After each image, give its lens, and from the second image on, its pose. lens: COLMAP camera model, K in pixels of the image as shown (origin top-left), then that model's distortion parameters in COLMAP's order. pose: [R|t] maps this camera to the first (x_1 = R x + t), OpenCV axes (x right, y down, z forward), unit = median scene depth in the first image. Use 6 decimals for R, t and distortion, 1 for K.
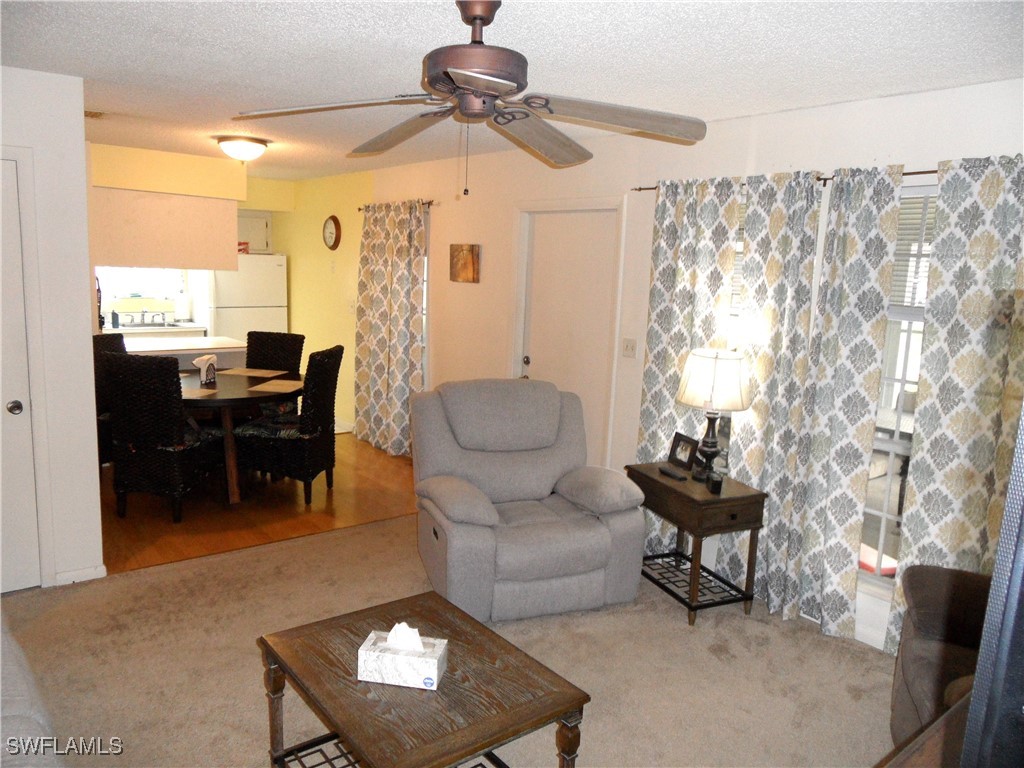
lens RADIAL K [[744.5, 0, 512.0], [0, 744.5, 384.0], [0, 0, 1]] dist [-0.042579, -0.000223]
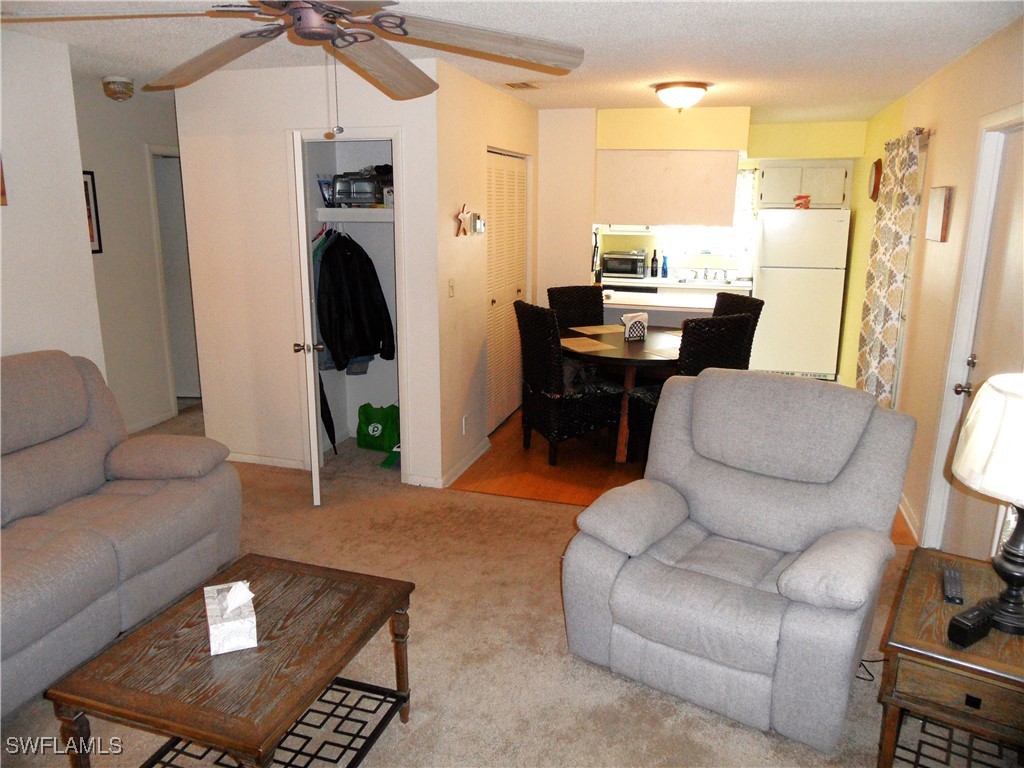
lens RADIAL K [[744.5, 0, 512.0], [0, 744.5, 384.0], [0, 0, 1]] dist [-0.042579, -0.000223]
pose [[0.548847, 0.159070, -0.820648, 0.347863], [-0.119327, 0.986582, 0.111428, -0.037073], [0.827362, 0.036768, 0.560464, 0.323117]]
